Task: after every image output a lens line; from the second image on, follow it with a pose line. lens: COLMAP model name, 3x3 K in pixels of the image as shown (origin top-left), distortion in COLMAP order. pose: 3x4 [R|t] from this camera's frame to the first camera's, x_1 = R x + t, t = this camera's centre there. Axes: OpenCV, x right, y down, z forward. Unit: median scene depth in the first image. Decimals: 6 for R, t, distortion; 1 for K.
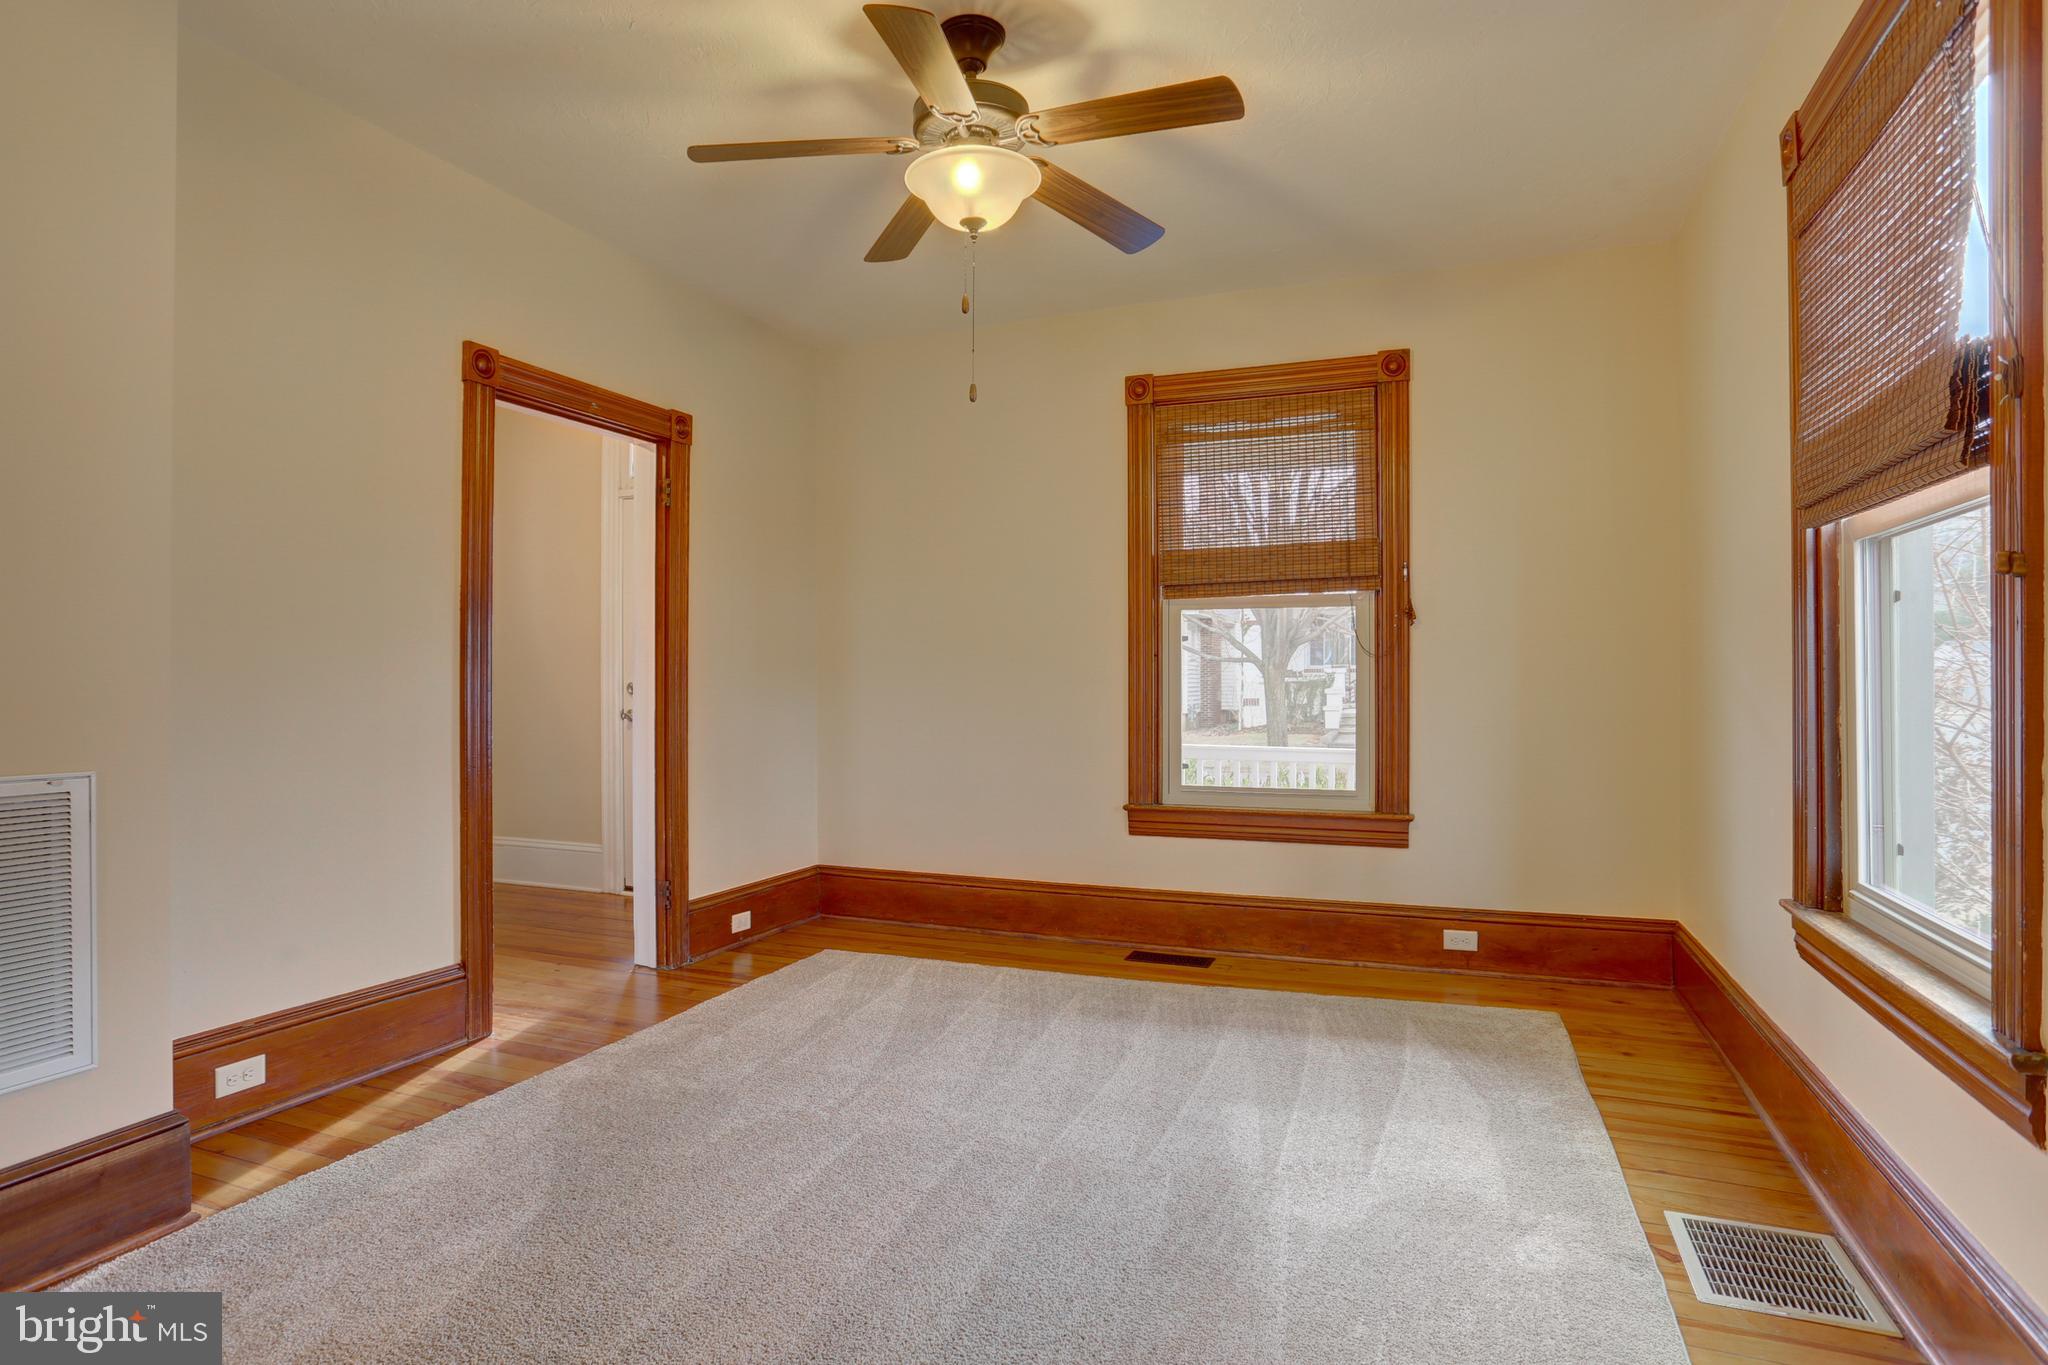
lens RADIAL K [[1084.9, 0, 1050.9], [0, 1084.9, 687.0], [0, 0, 1]] dist [-0.053559, 0.016850]
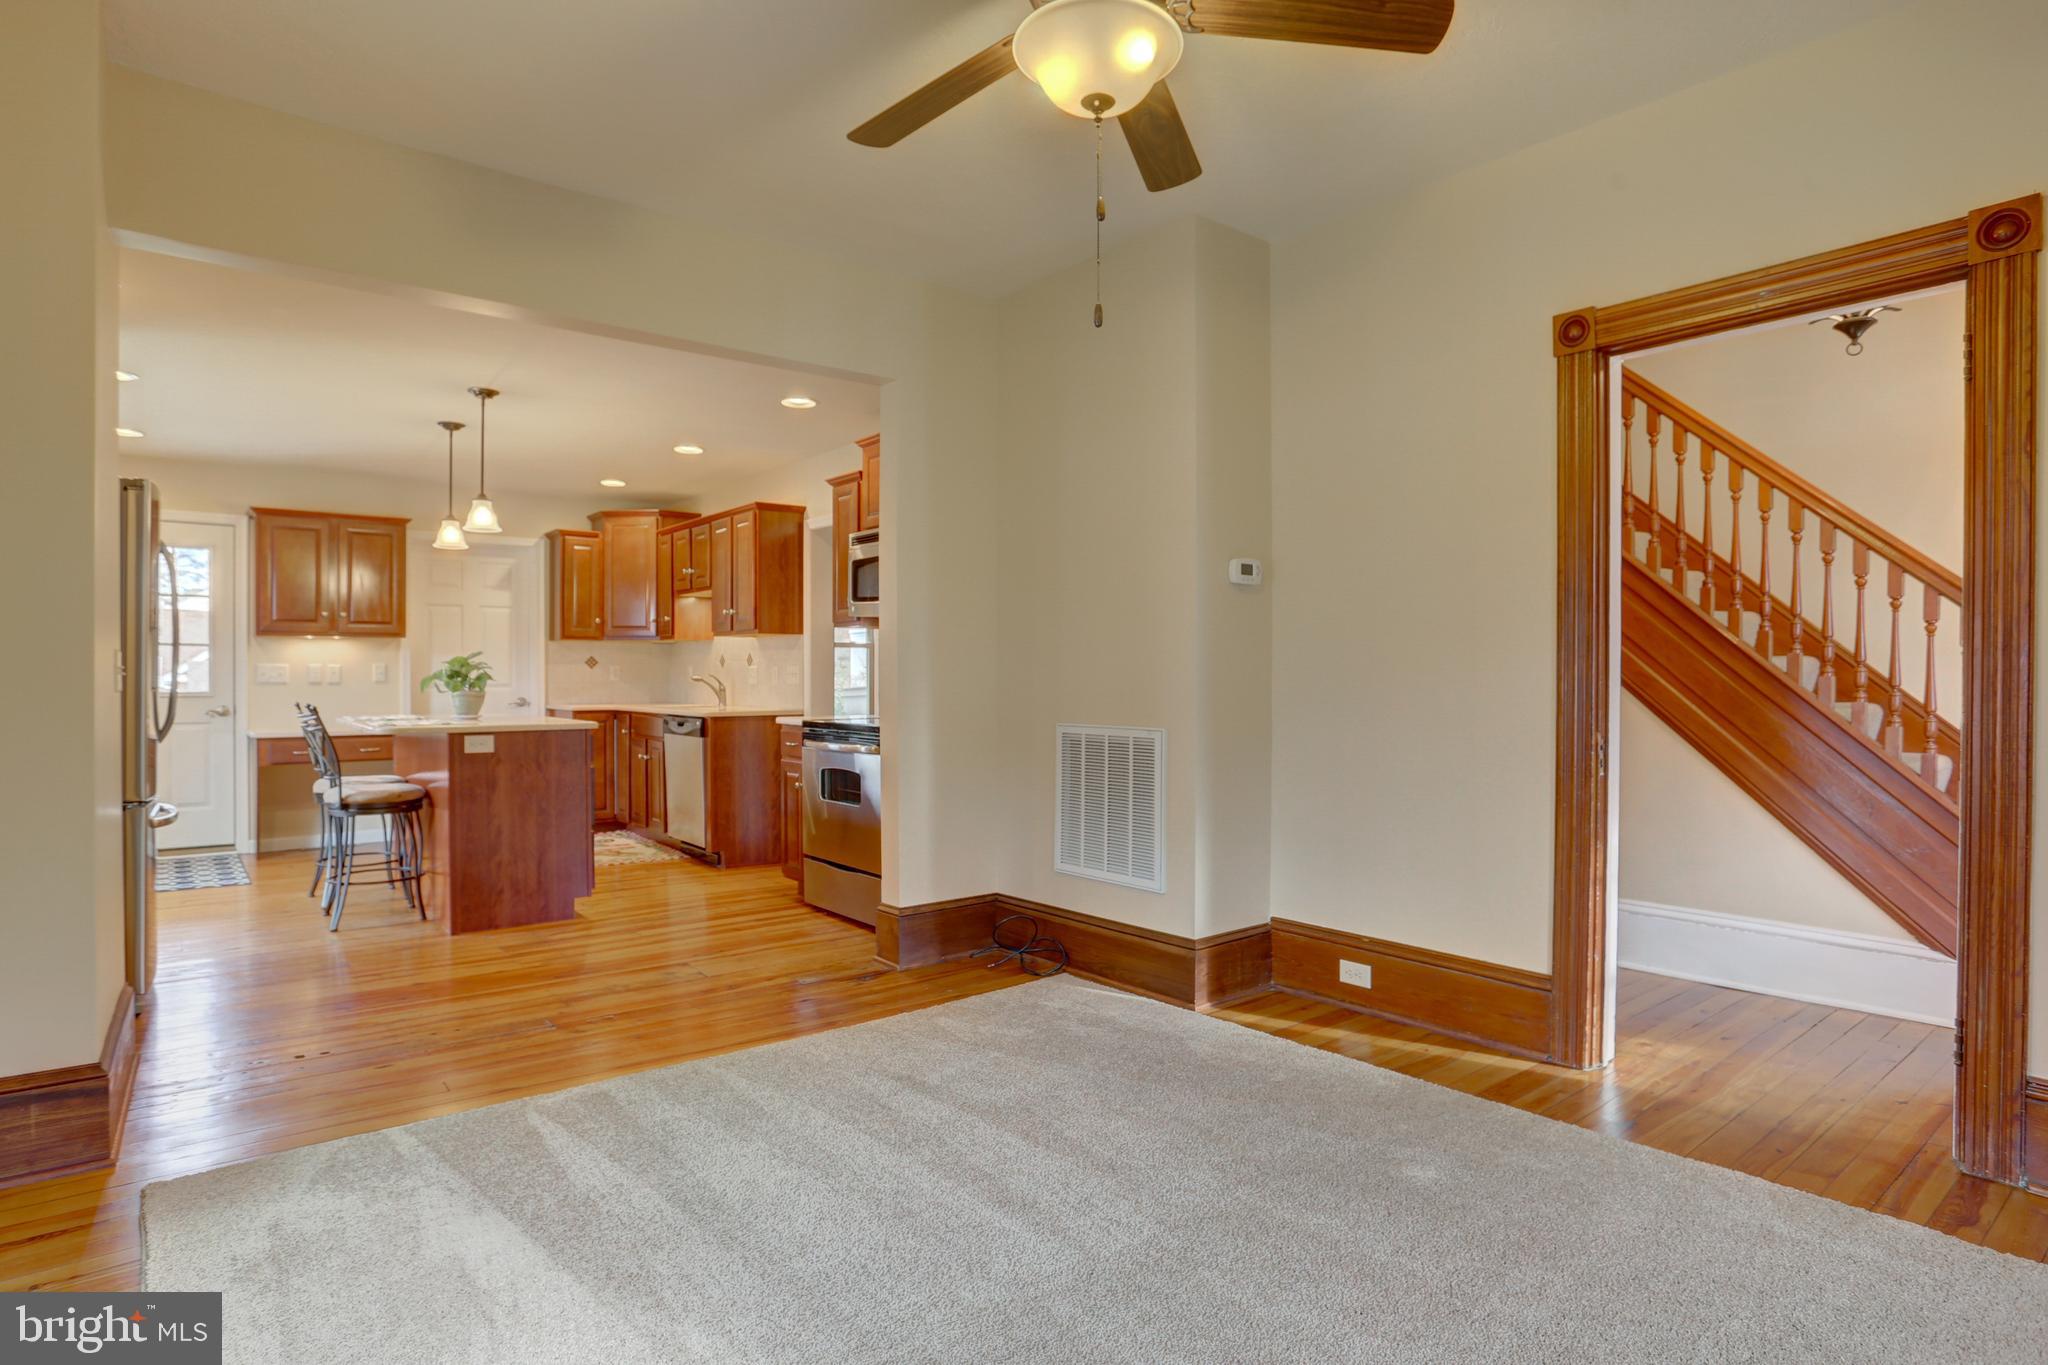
lens RADIAL K [[1084.9, 0, 986.4], [0, 1084.9, 677.6], [0, 0, 1]] dist [-0.053559, 0.016850]
pose [[-0.527817, -0.001527, -0.849357, 0.417447], [-0.004707, 0.999988, 0.001127, -0.004016], [0.849345, 0.004593, -0.527818, 0.864819]]
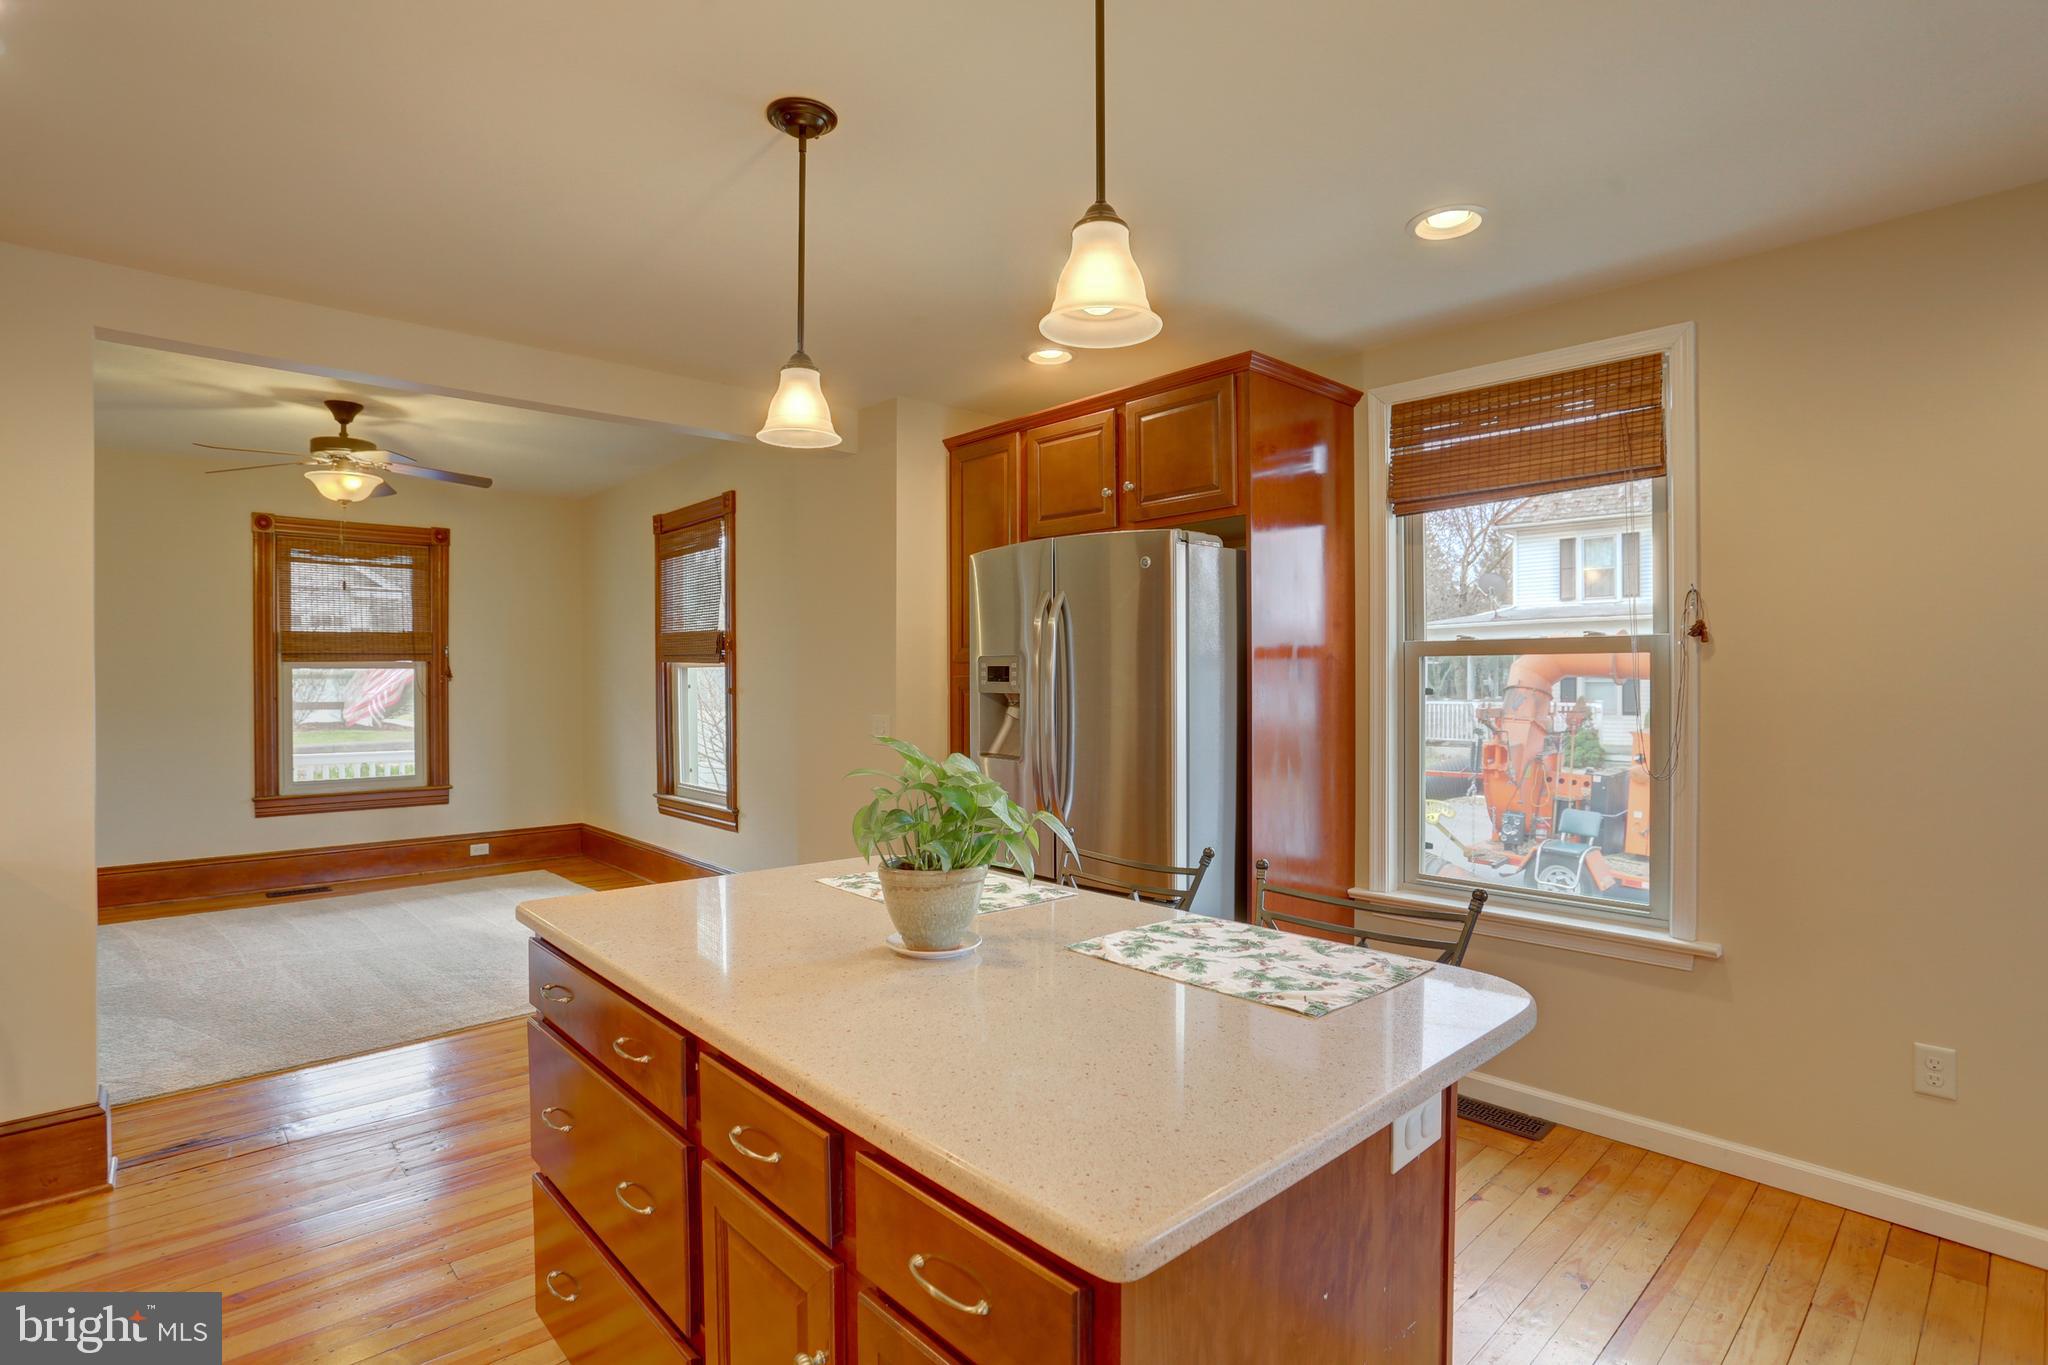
lens RADIAL K [[1012.4, 0, 1027.8], [0, 1012.4, 682.5], [0, 0, 1]] dist [-0.061276, 0.018028]
pose [[0.455444, -0.004075, 0.890255, -0.710580], [0.004363, 0.999988, 0.002345, -0.054414], [-0.890254, 0.002817, 0.455456, -0.628641]]
